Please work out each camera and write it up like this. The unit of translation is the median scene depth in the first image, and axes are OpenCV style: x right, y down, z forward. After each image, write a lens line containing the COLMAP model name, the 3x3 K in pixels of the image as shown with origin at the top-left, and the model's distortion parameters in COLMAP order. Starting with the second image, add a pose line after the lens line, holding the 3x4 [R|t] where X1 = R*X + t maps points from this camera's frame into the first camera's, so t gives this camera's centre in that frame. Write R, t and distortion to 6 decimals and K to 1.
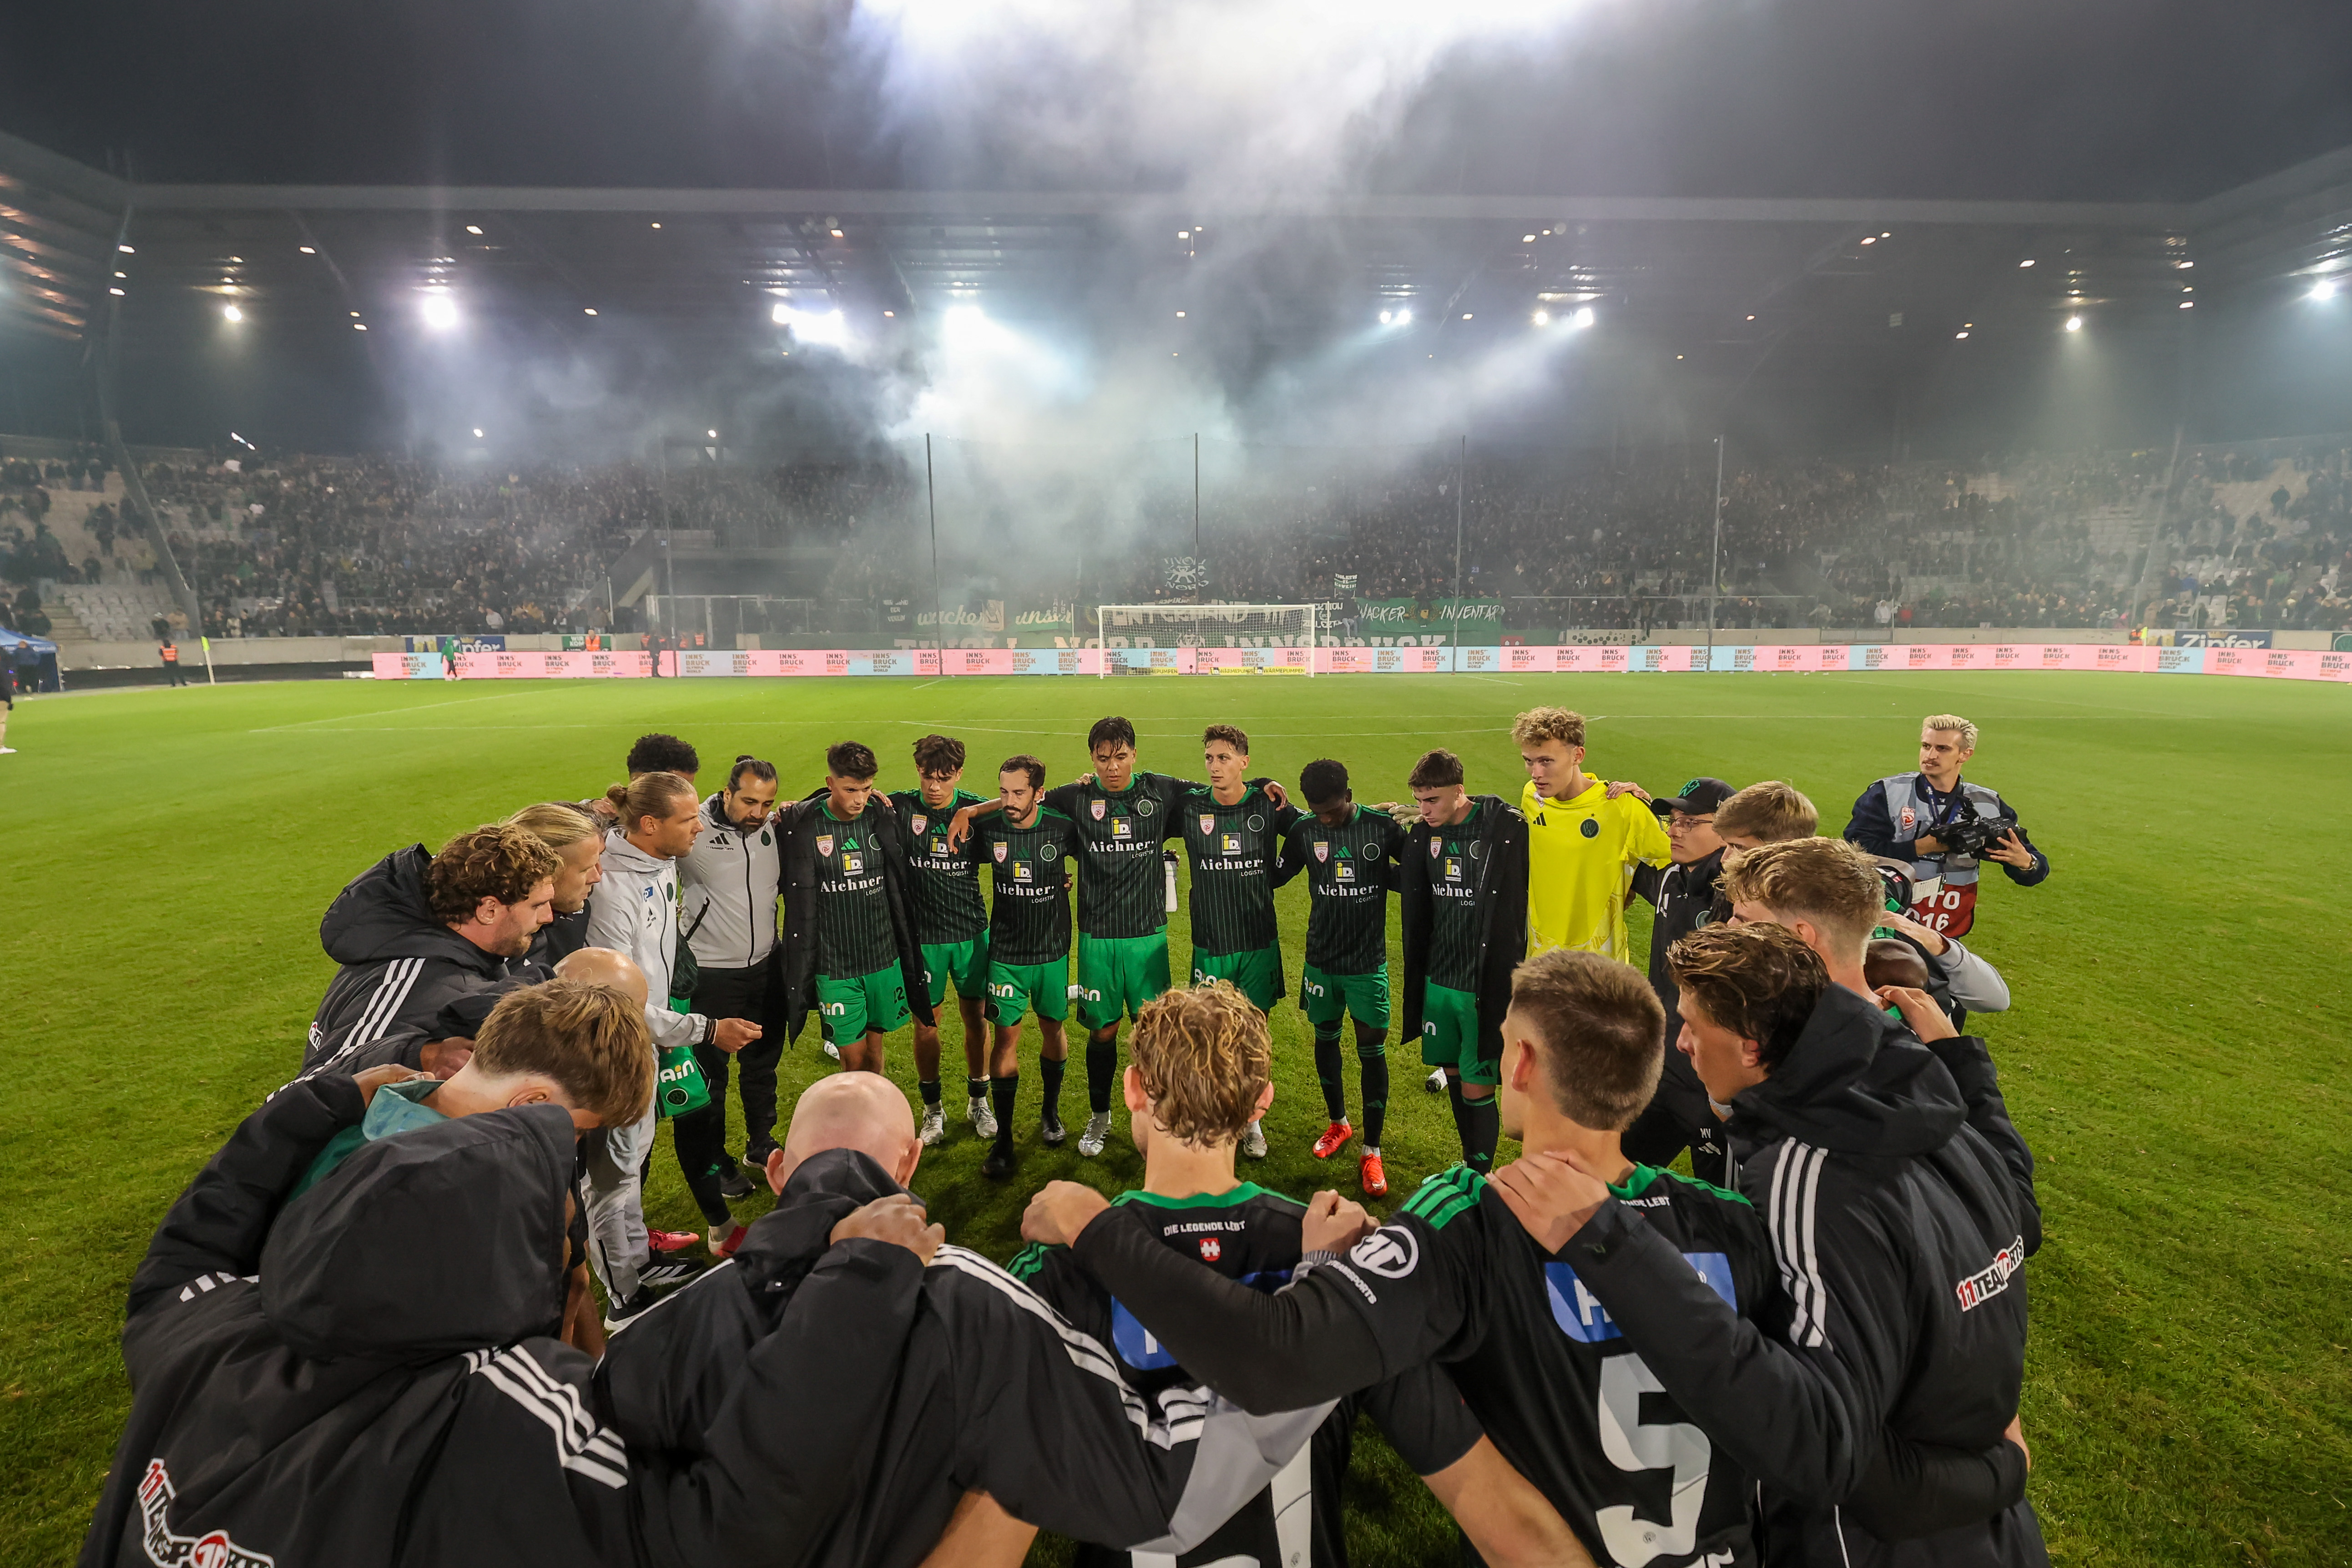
lens RADIAL K [[1123.3, 0, 1110.7], [0, 1123.3, 782.3], [0, 0, 1]] dist [-0.001113, 0.000082]
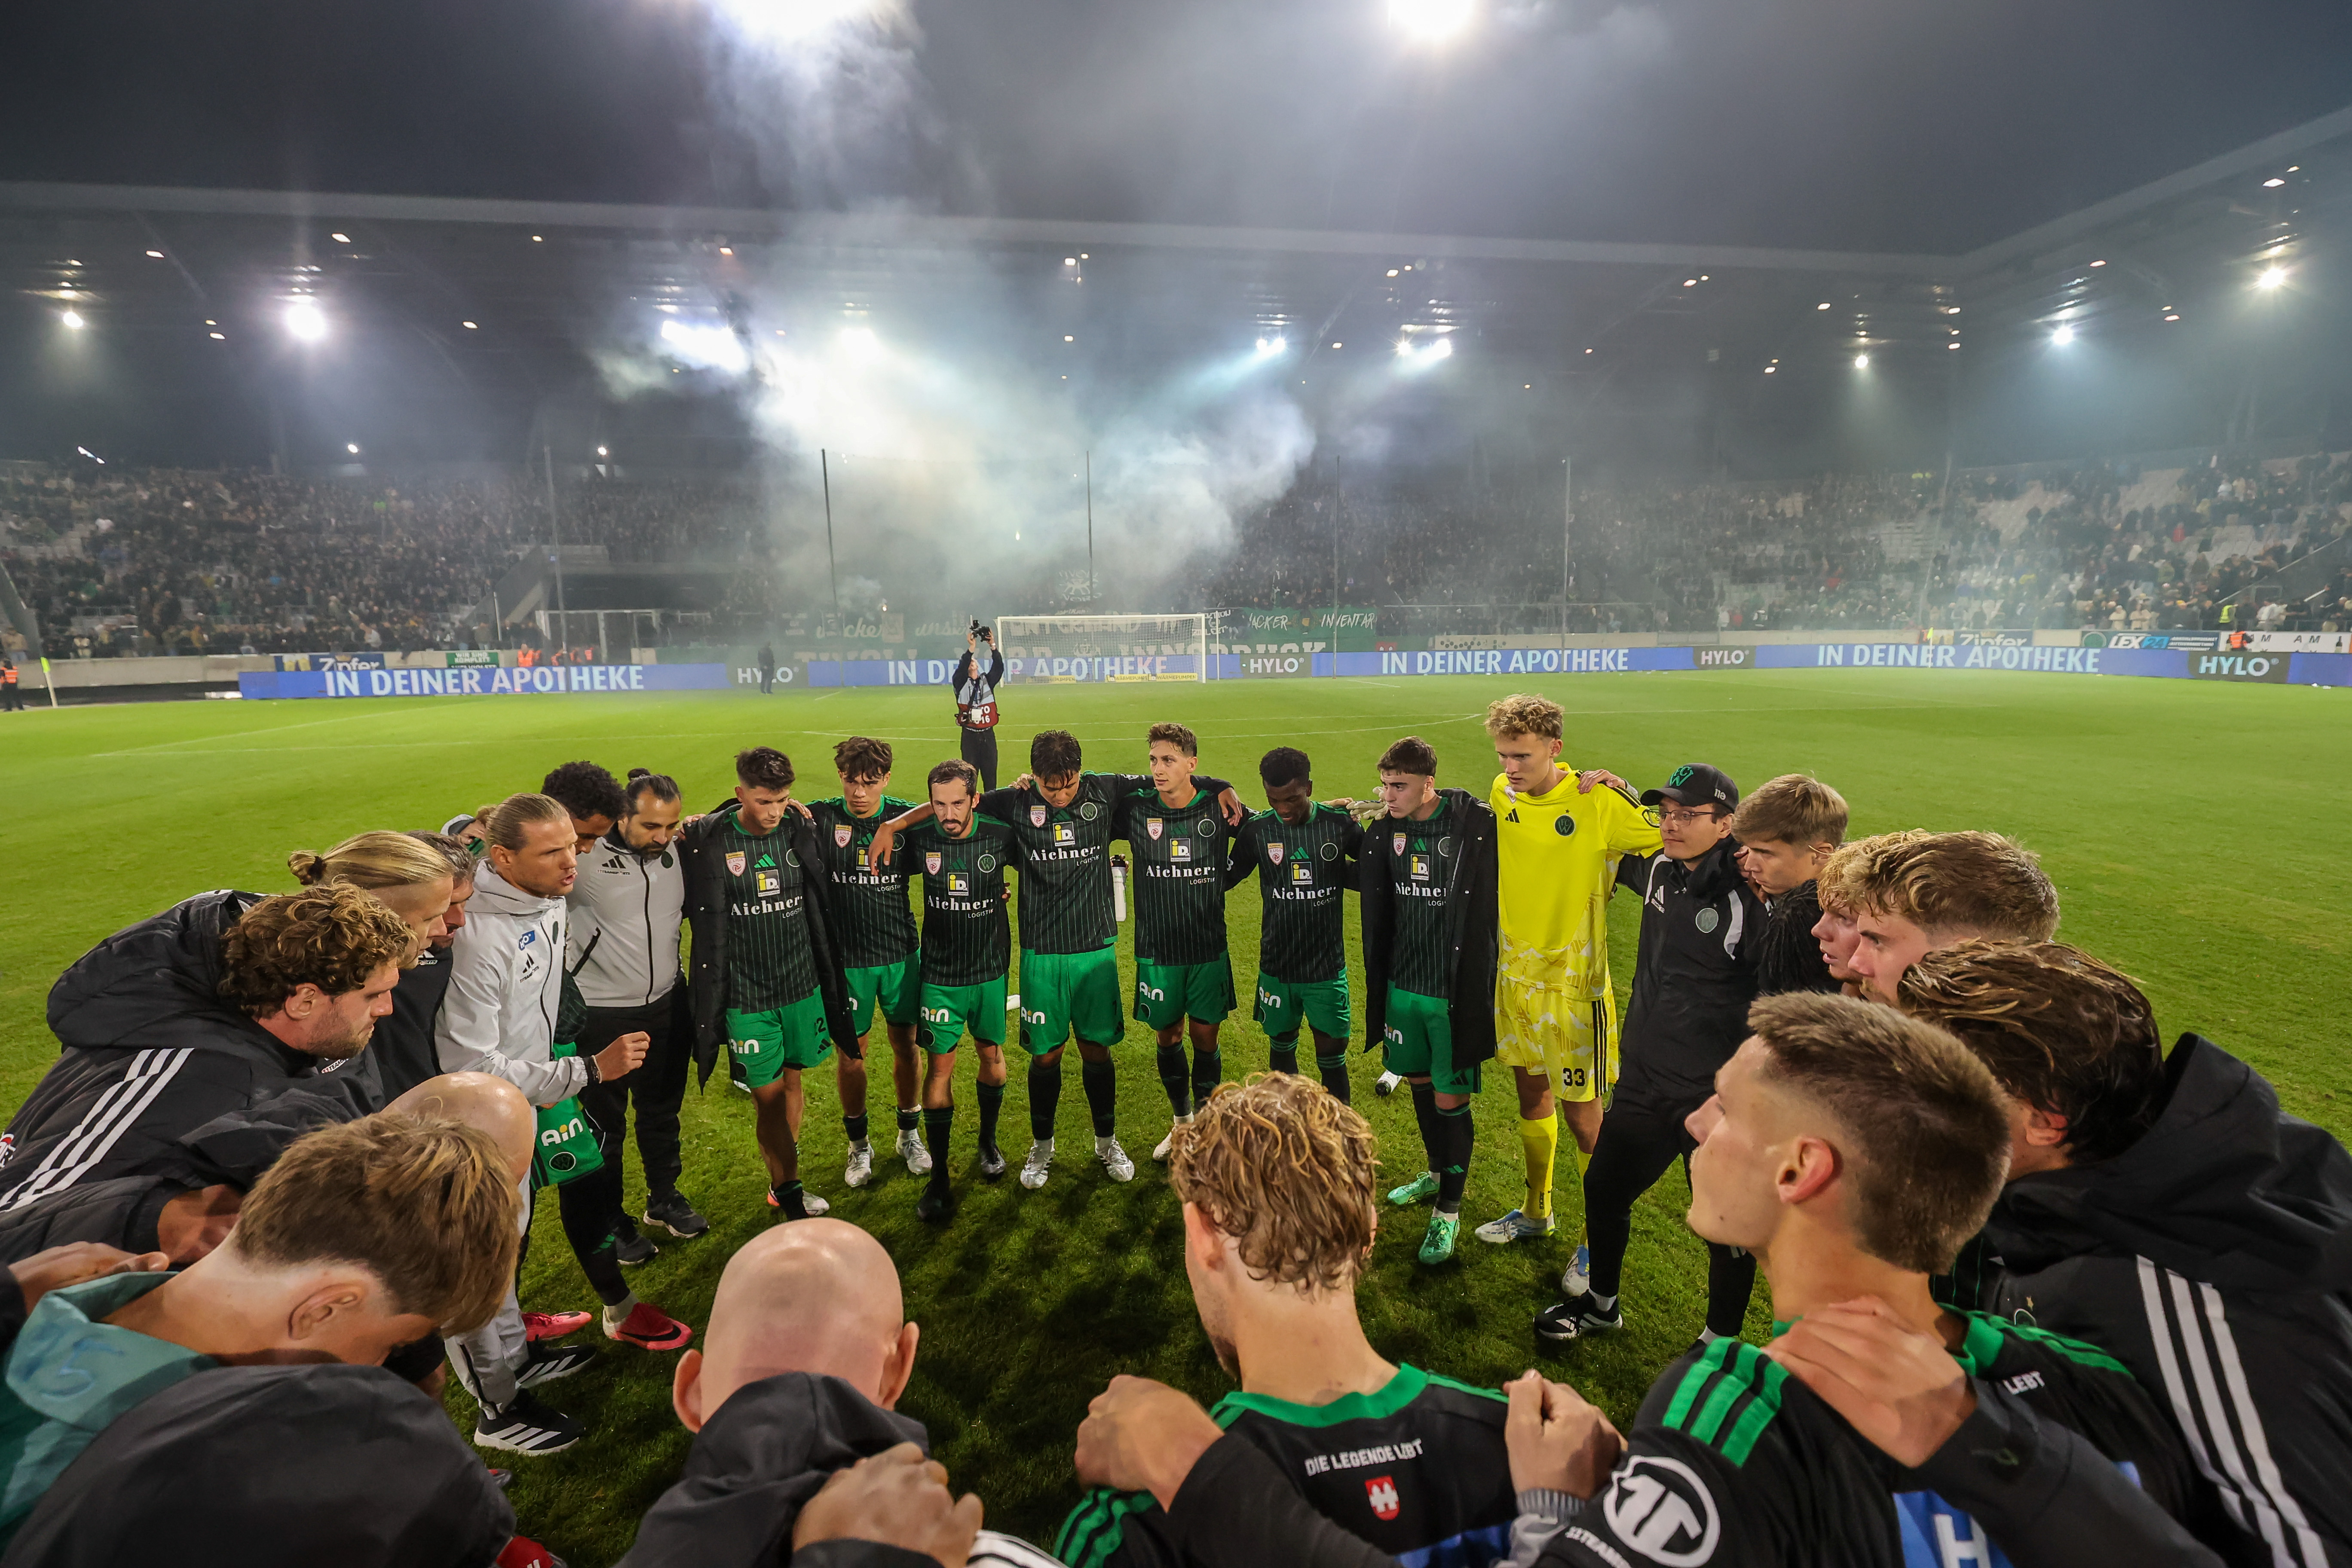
lens RADIAL K [[1053.1, 0, 1118.8], [0, 1053.1, 758.0], [0, 0, 1]] dist [0.008258, -0.000155]
pose [[0.993620, -0.020769, 0.110851, -0.038555], [0.023718, 0.999397, -0.025356, 0.000561], [-0.110257, 0.027823, 0.993514, 0.117743]]
